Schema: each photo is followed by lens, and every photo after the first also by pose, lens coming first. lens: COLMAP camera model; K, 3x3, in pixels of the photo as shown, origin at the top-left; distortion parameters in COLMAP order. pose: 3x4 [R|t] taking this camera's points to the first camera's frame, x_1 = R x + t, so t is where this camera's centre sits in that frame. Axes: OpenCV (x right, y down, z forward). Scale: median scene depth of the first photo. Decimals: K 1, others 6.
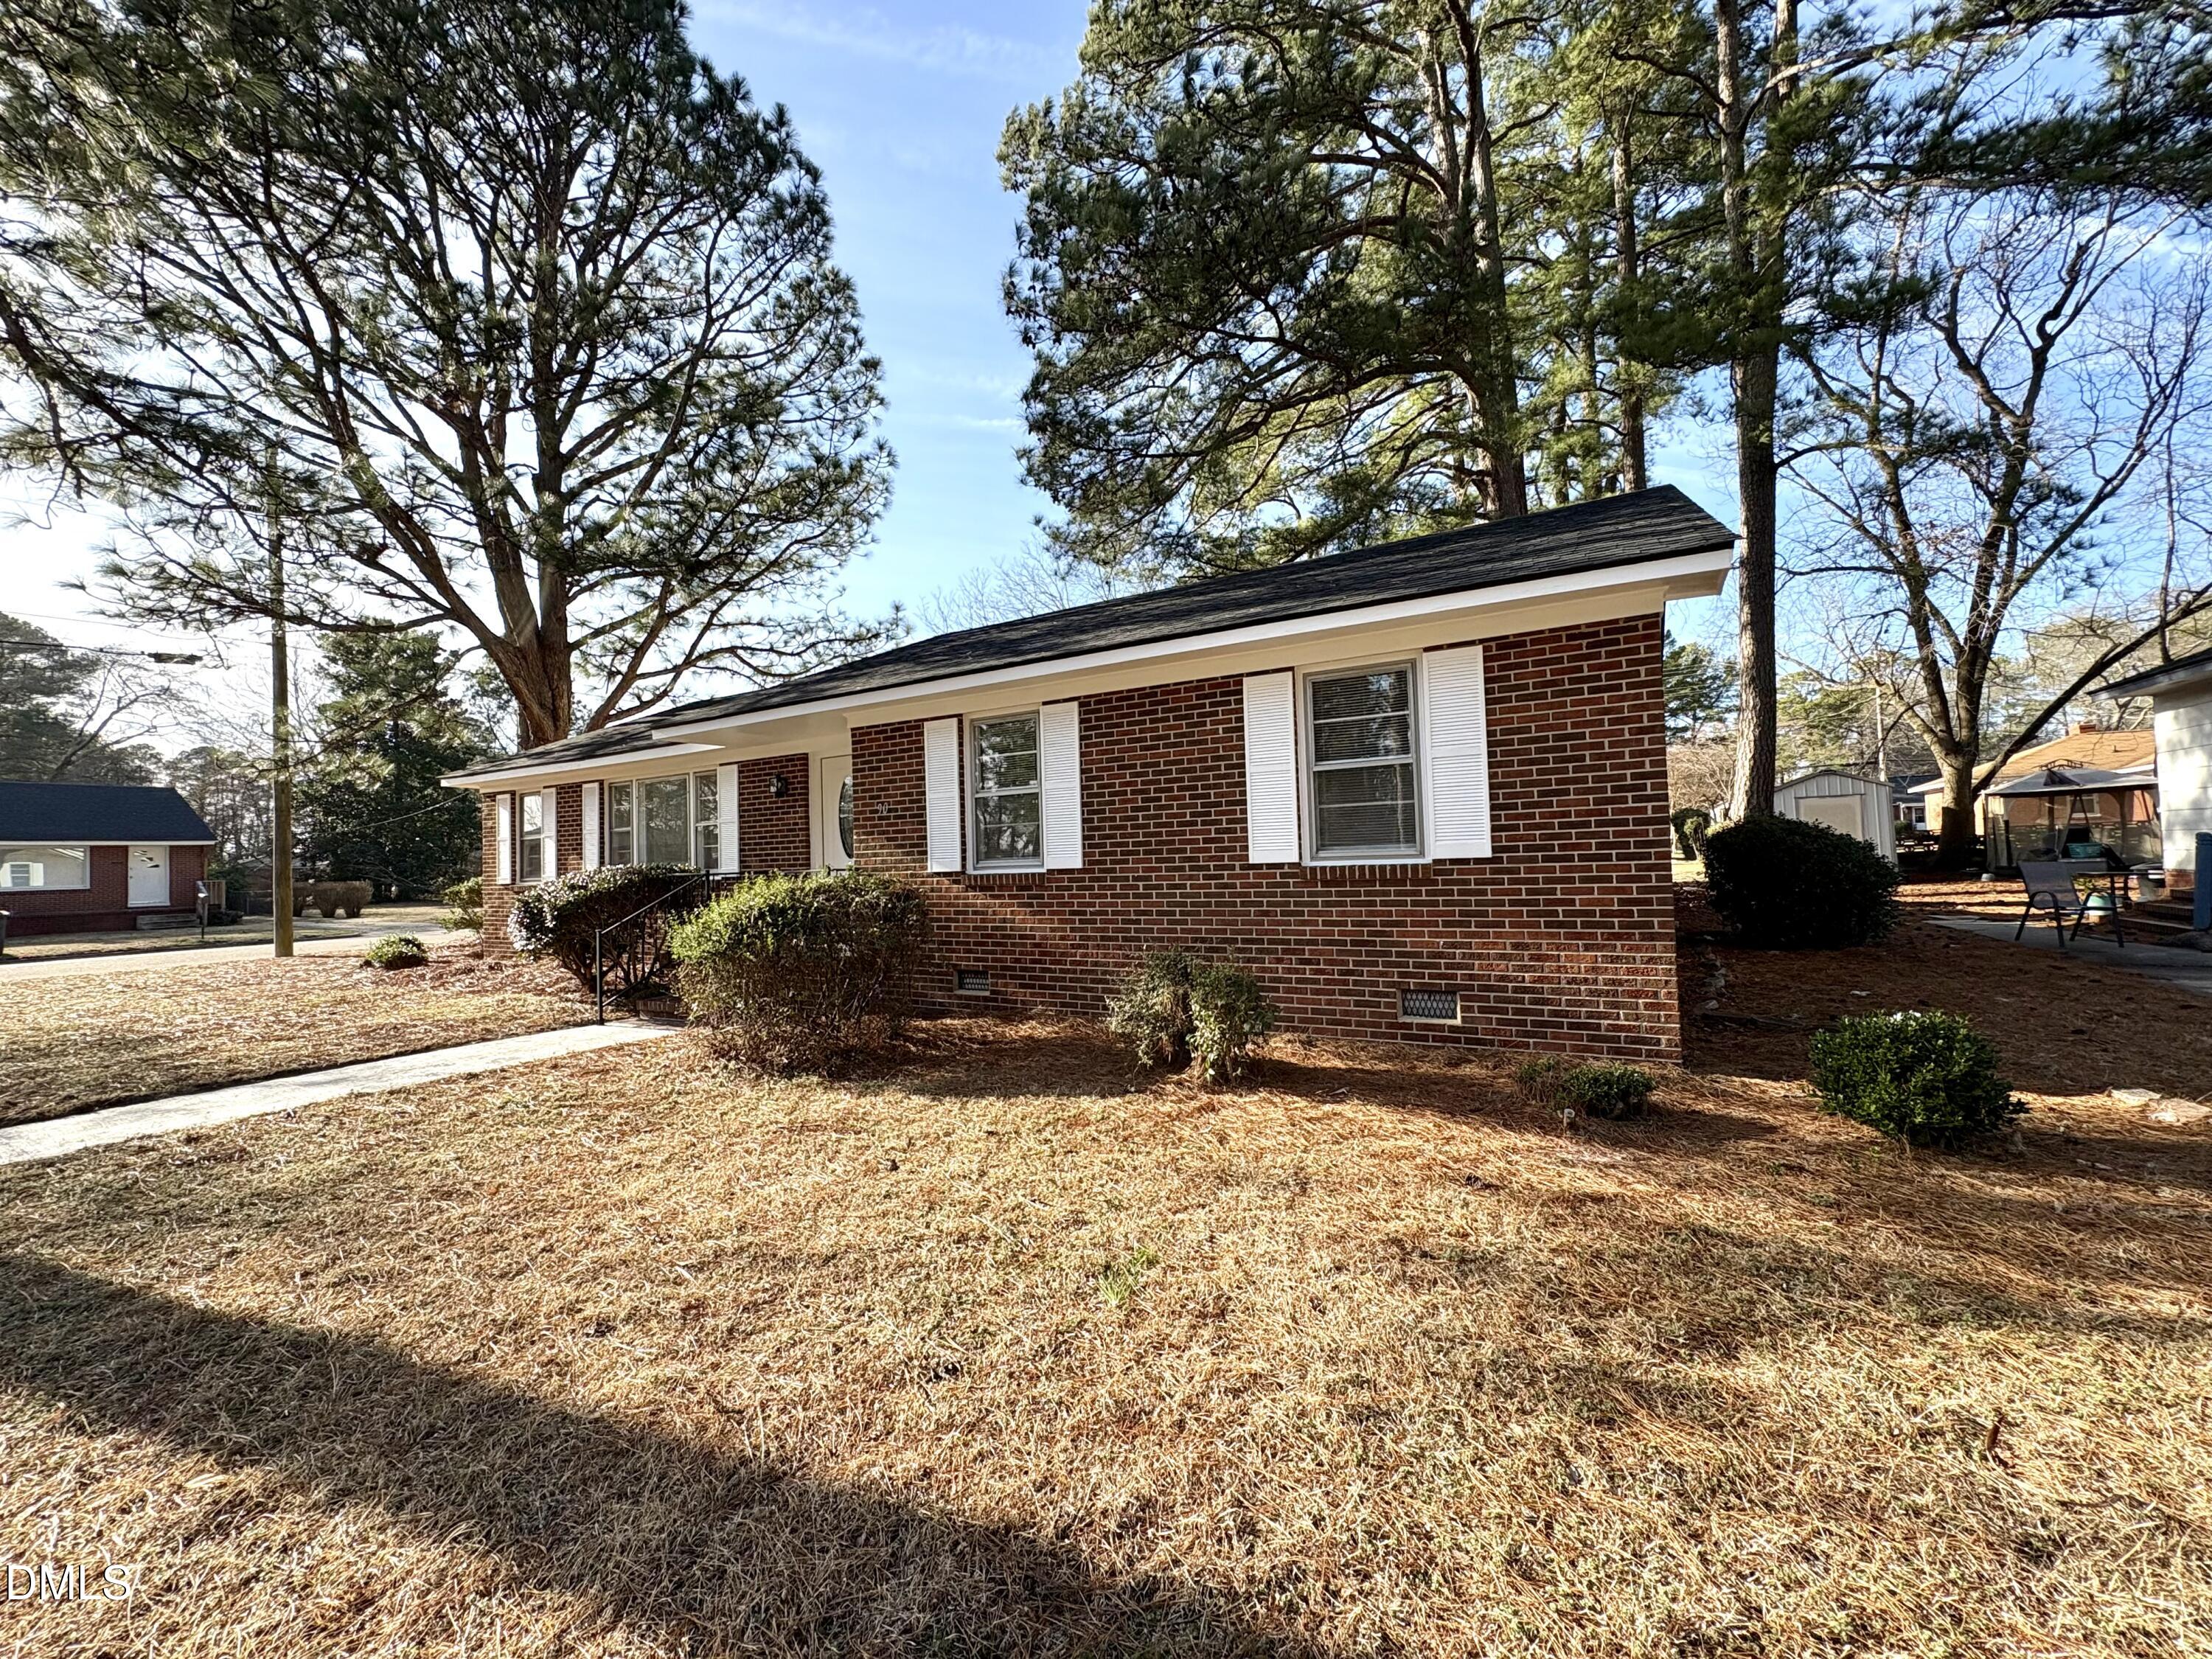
lens RADIAL K [[896.5, 0, 1107.0], [0, 896.5, 823.5], [0, 0, 1]] dist [0.002787, 0.000786]
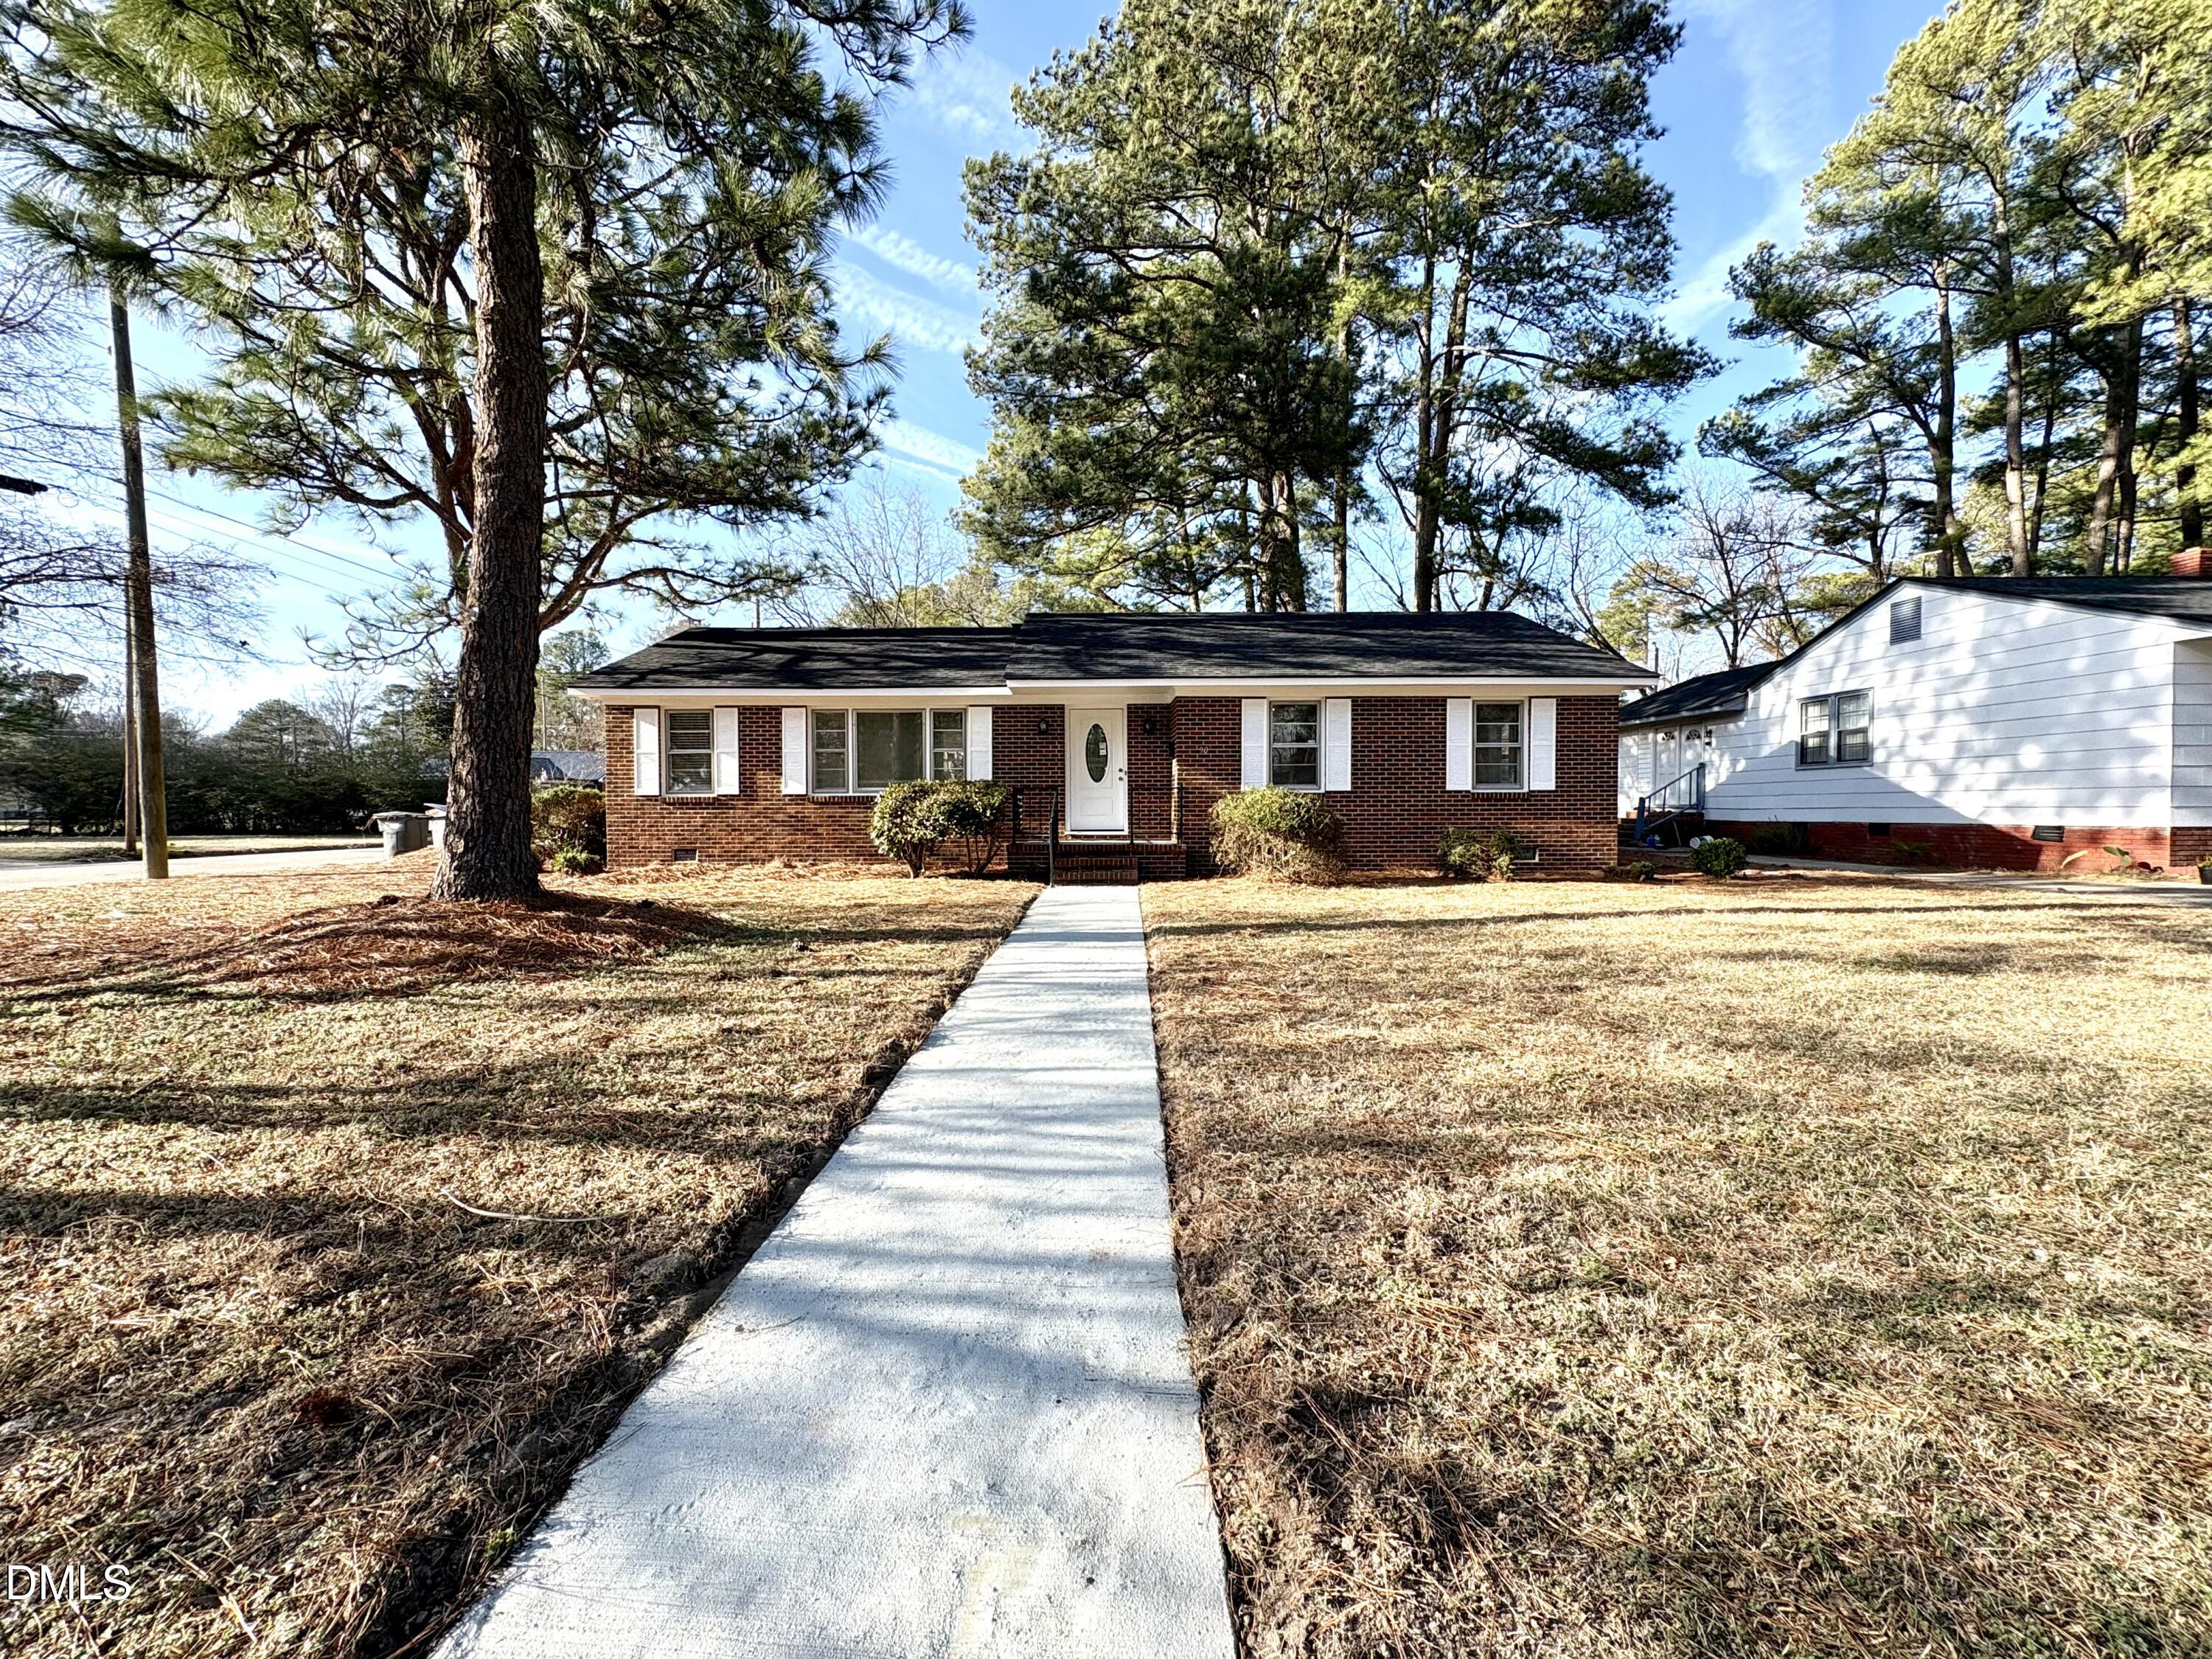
lens RADIAL K [[896.5, 0, 1127.9], [0, 896.5, 834.7], [0, 0, 1]] dist [0.002787, 0.000786]
pose [[0.854860, 0.019044, 0.518509, -1.265610], [-0.044719, 0.998312, 0.037060, 0.085563], [-0.516928, -0.054868, 0.854268, -0.315033]]
